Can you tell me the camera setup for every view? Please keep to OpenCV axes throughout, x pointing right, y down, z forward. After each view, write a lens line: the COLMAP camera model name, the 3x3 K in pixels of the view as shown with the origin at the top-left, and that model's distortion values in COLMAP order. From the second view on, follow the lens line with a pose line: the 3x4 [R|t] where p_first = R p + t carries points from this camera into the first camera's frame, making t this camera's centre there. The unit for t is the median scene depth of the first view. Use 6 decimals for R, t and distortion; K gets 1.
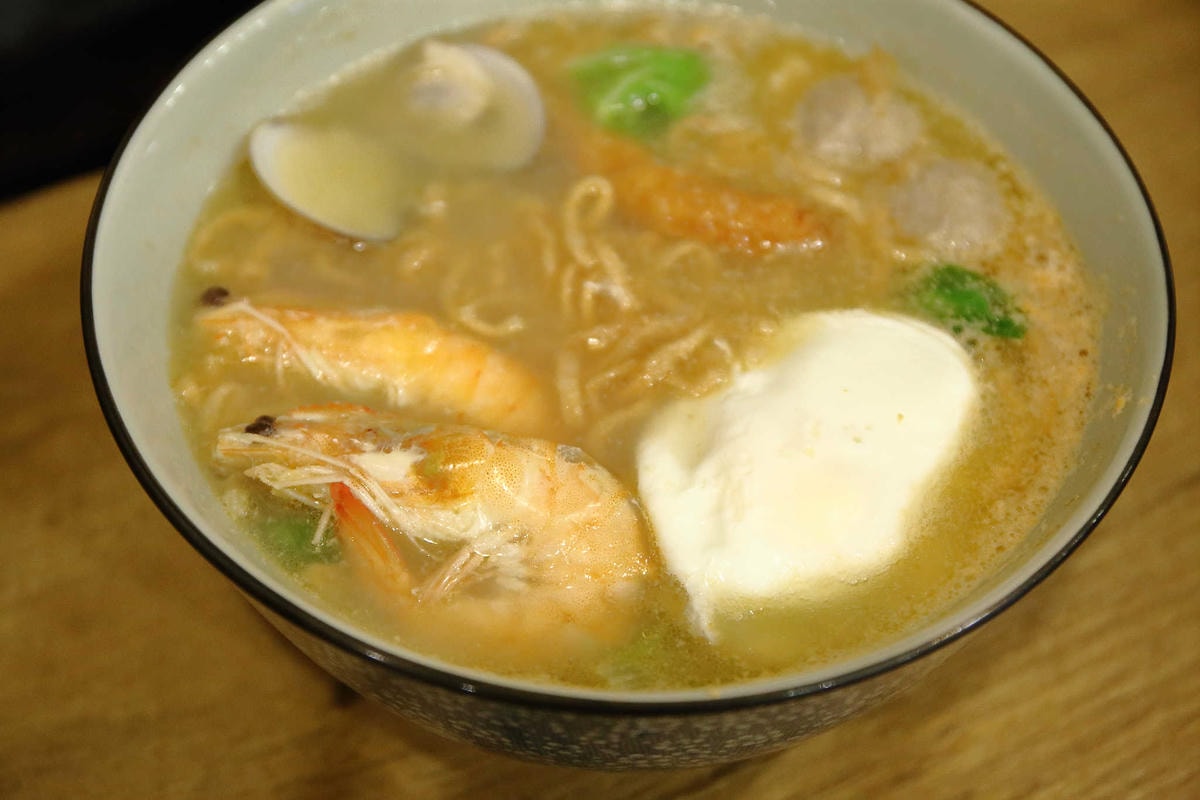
lens RADIAL K [[2315.3, 0, 604.5], [0, 2315.3, 411.4], [0, 0, 1]] dist [0.011824, 0.000000]
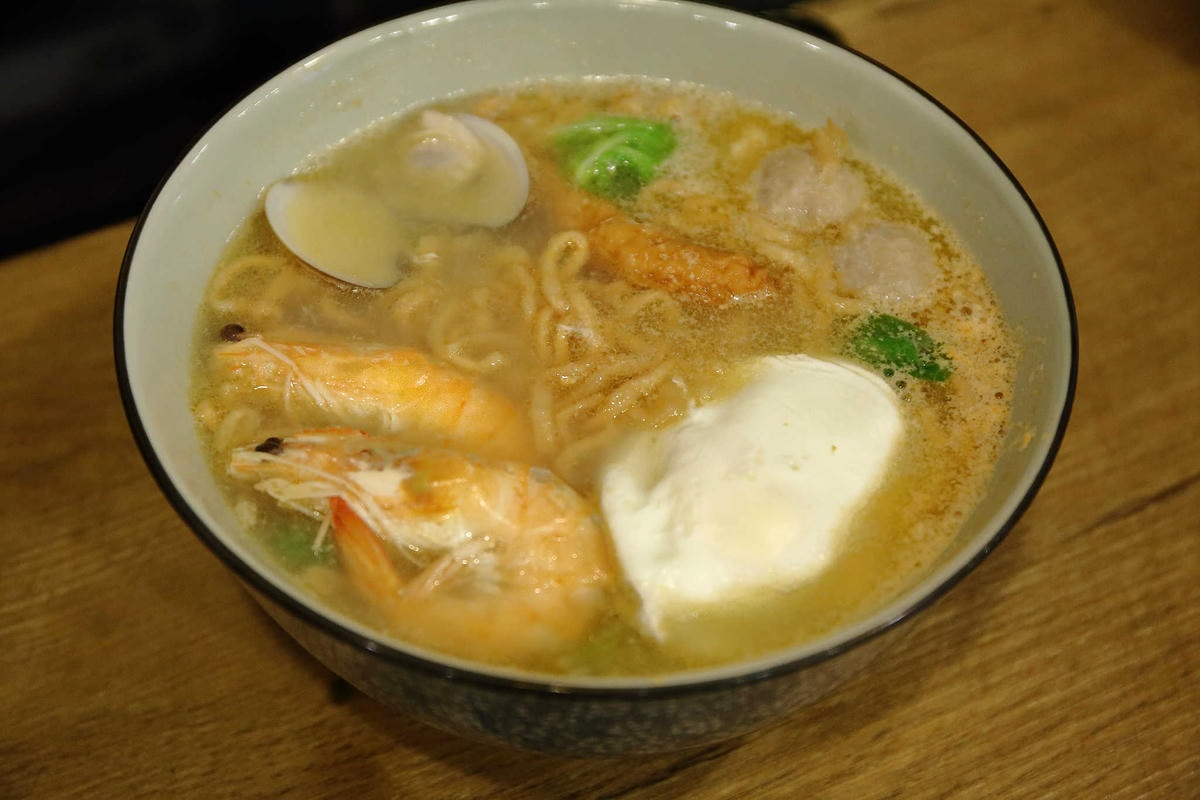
lens RADIAL K [[2315.3, 0, 598.0], [0, 2315.3, 389.5], [0, 0, 1]] dist [0.011824, 0.000000]
pose [[0.999831, 0.017034, -0.006978, 0.018931], [-0.017264, 0.999262, -0.034309, 0.013880], [0.006388, 0.034423, 0.999387, -0.126615]]
